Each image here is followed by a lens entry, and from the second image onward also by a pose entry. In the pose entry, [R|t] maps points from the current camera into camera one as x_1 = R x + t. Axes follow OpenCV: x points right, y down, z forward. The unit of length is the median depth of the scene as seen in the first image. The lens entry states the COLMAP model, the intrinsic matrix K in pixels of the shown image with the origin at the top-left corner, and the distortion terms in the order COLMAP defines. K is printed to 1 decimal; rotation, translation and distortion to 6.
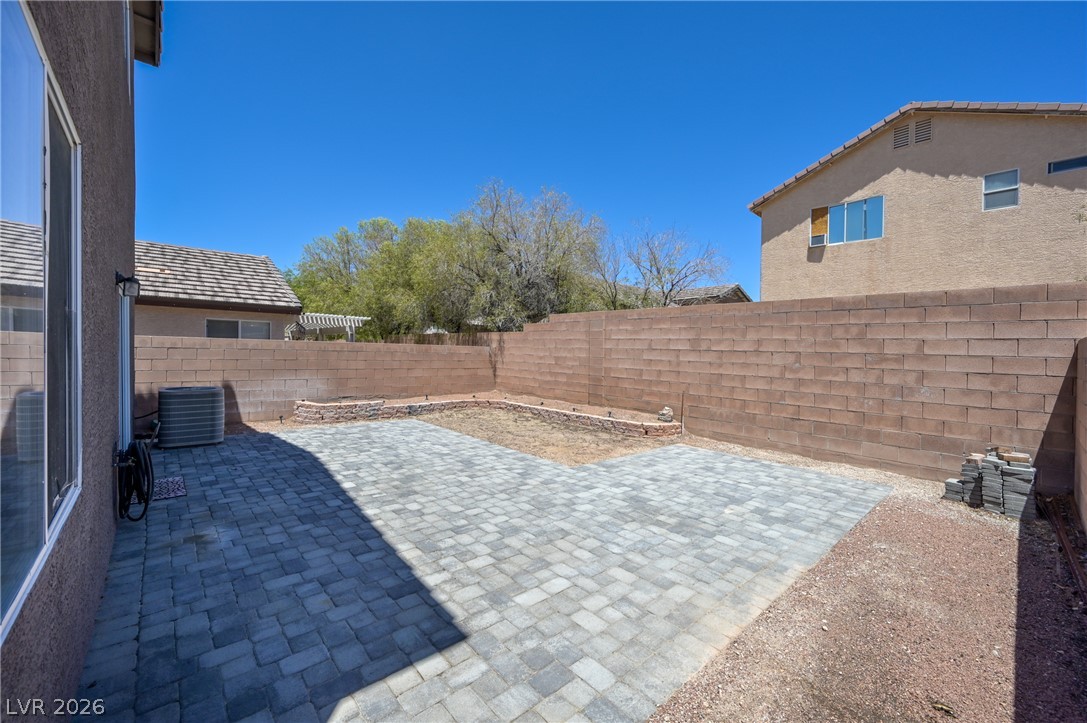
lens RADIAL K [[446.8, 0, 554.5], [0, 446.8, 365.5], [0, 0, 1]] dist [-0.002148, 0.000083]
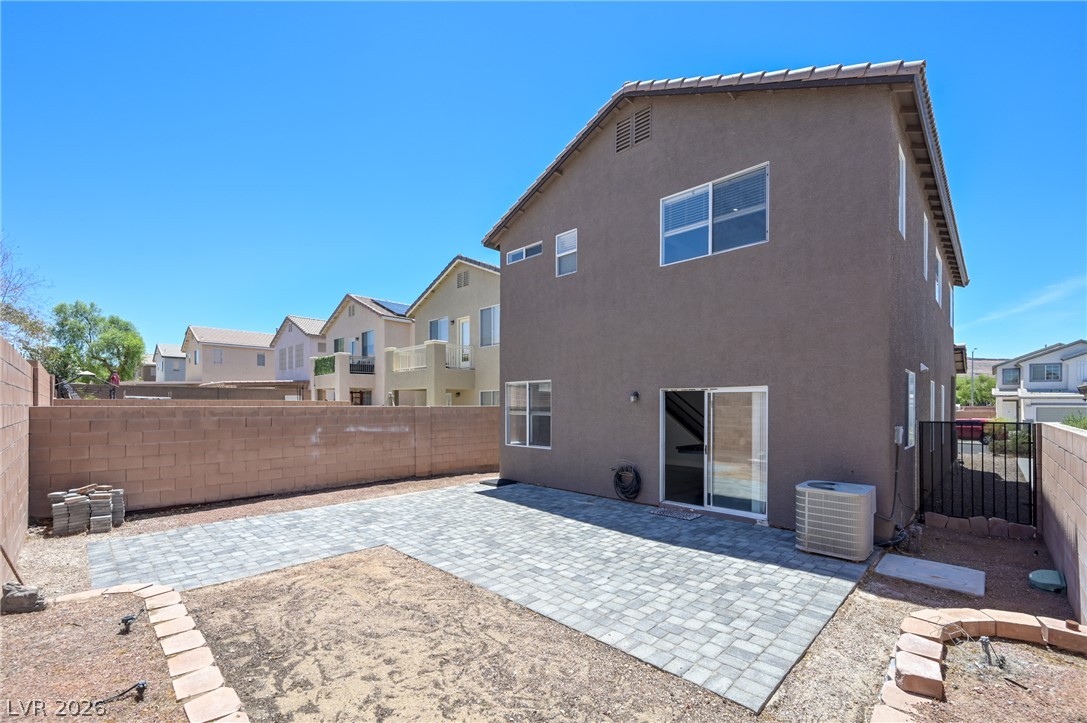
lens RADIAL K [[446.8, 0, 569.3], [0, 446.8, 404.3], [0, 0, 1]] dist [-0.002148, 0.000083]
pose [[-0.995082, -0.029407, -0.094591, -0.275927], [-0.032227, 0.999077, 0.028417, -0.127381], [0.093668, 0.031325, -0.995111, 2.088994]]
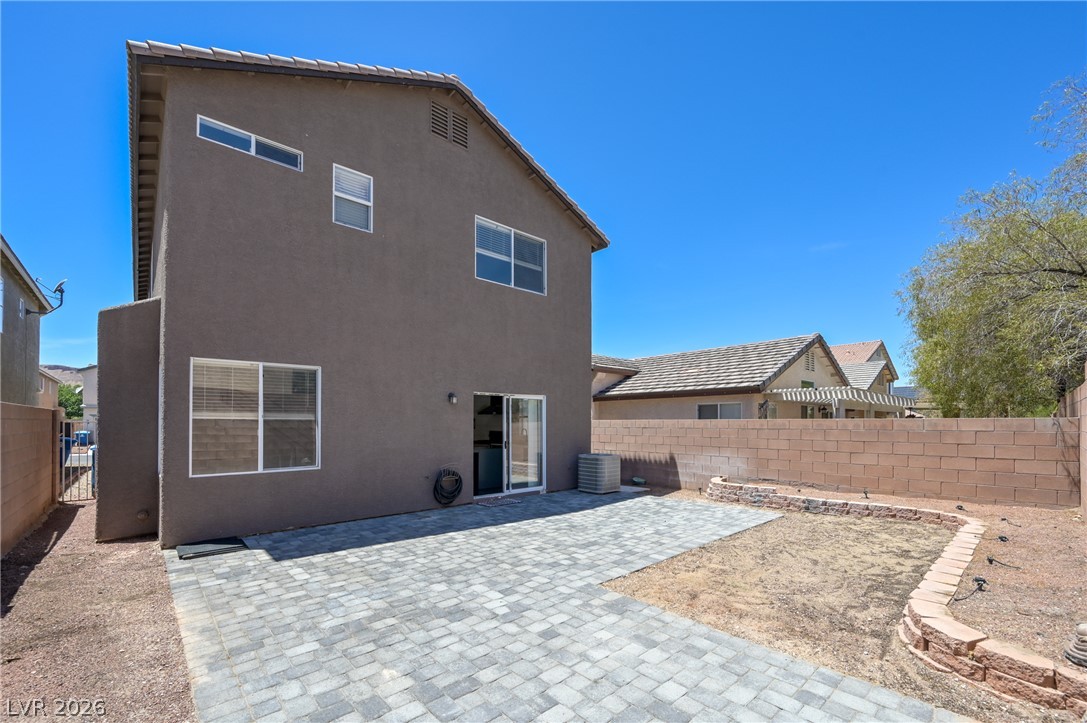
lens RADIAL K [[446.8, 0, 526.5], [0, 446.8, 418.0], [0, 0, 1]] dist [-0.002148, 0.000083]
pose [[-0.029039, -0.034925, -0.998968, 0.797930], [-0.033339, 0.998867, -0.033953, -0.013119], [0.999022, 0.032318, -0.030170, 0.936839]]
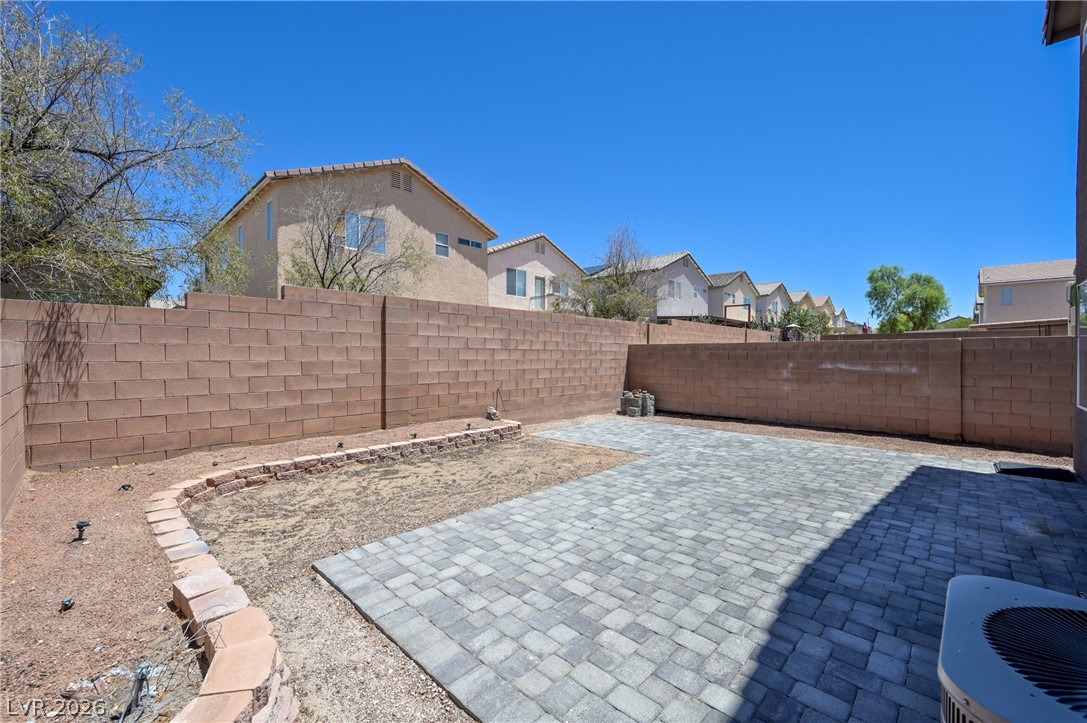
lens RADIAL K [[446.8, 0, 538.9], [0, 446.8, 357.9], [0, 0, 1]] dist [-0.002148, 0.000083]
pose [[-0.071907, -0.030361, 0.996949, -1.088581], [0.031242, 0.998978, 0.032676, -0.065027], [-0.996922, 0.033497, -0.070885, 1.405275]]
